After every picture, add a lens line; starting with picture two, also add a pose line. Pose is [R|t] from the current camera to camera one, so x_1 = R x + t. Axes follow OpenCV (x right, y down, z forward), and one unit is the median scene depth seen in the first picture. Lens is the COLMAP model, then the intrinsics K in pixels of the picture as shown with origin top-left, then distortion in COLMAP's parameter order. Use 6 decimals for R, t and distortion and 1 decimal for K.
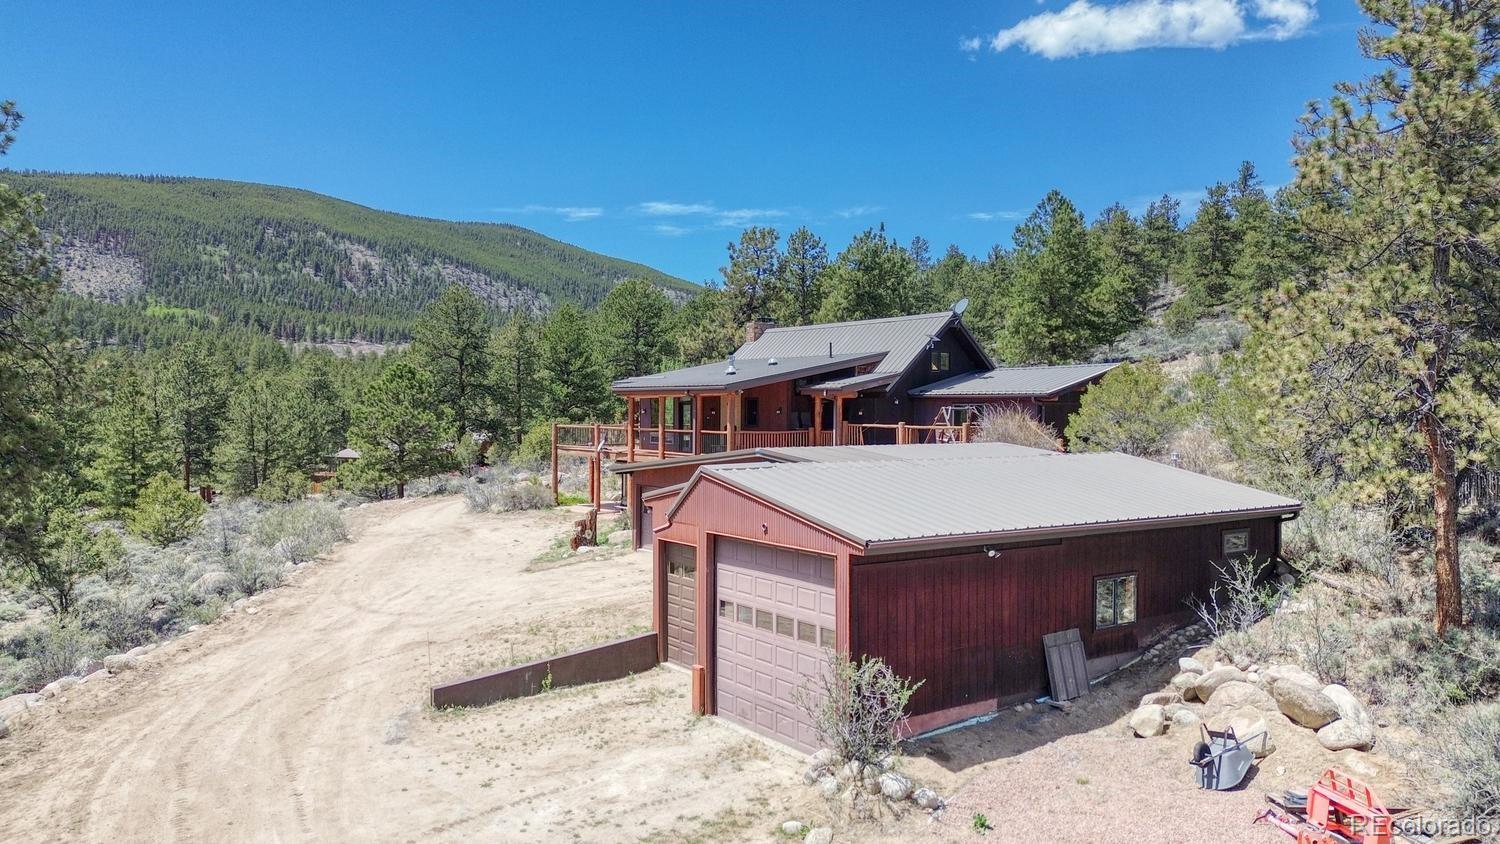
lens RADIAL K [[1124.0, 0, 751.8], [0, 1124.0, 421.4], [0, 0, 1]] dist [0.089483, -0.090644]
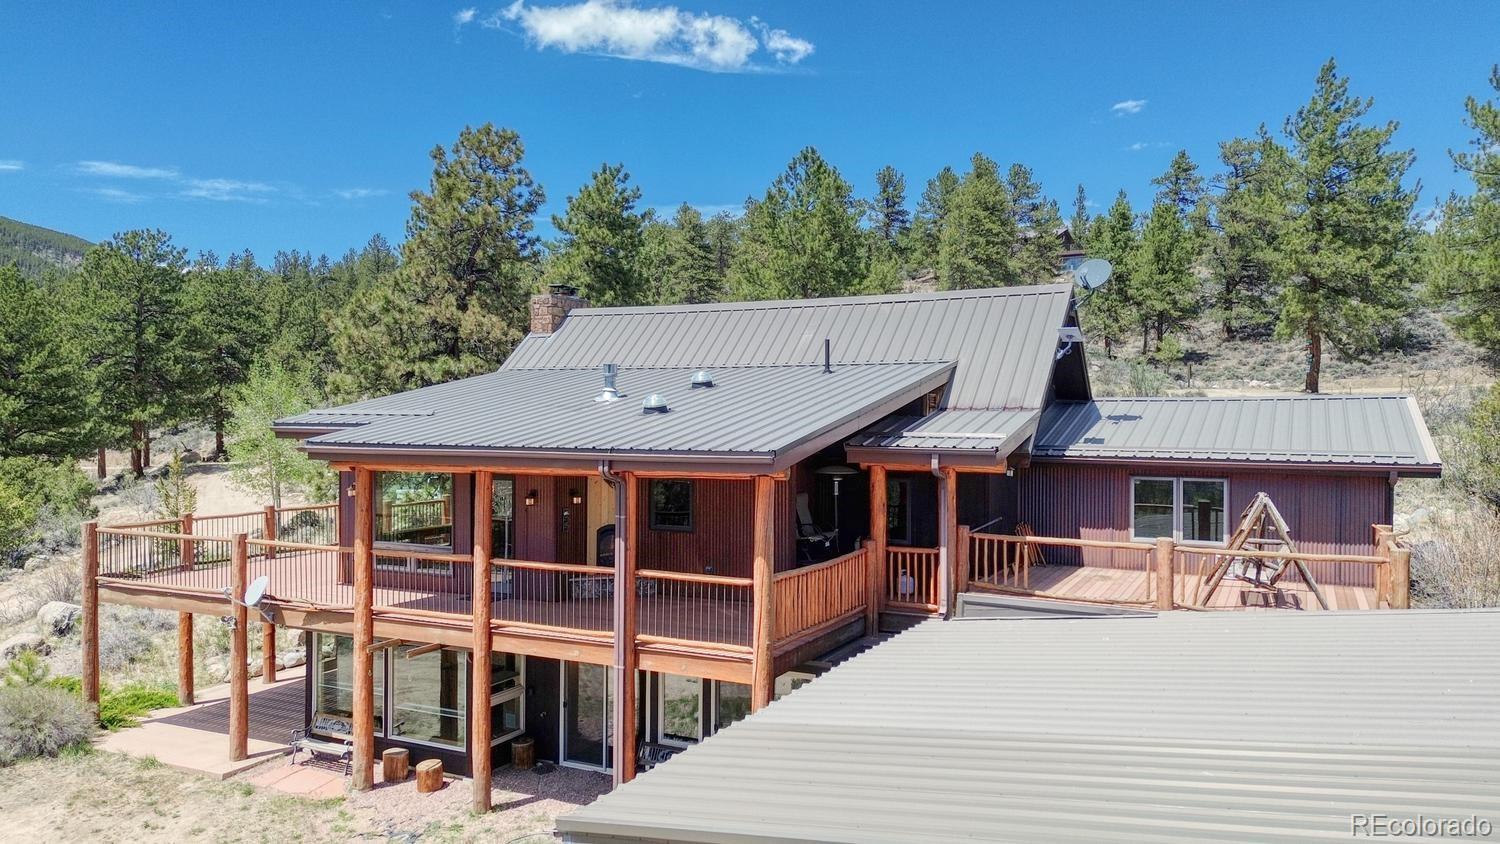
lens RADIAL K [[1124.0, 0, 751.7], [0, 1124.0, 418.5], [0, 0, 1]] dist [0.089483, -0.090644]
pose [[0.904407, -0.001248, 0.426670, -0.067772], [0.003180, 0.999988, -0.003815, -0.015964], [-0.426660, 0.004808, 0.904399, 0.265897]]
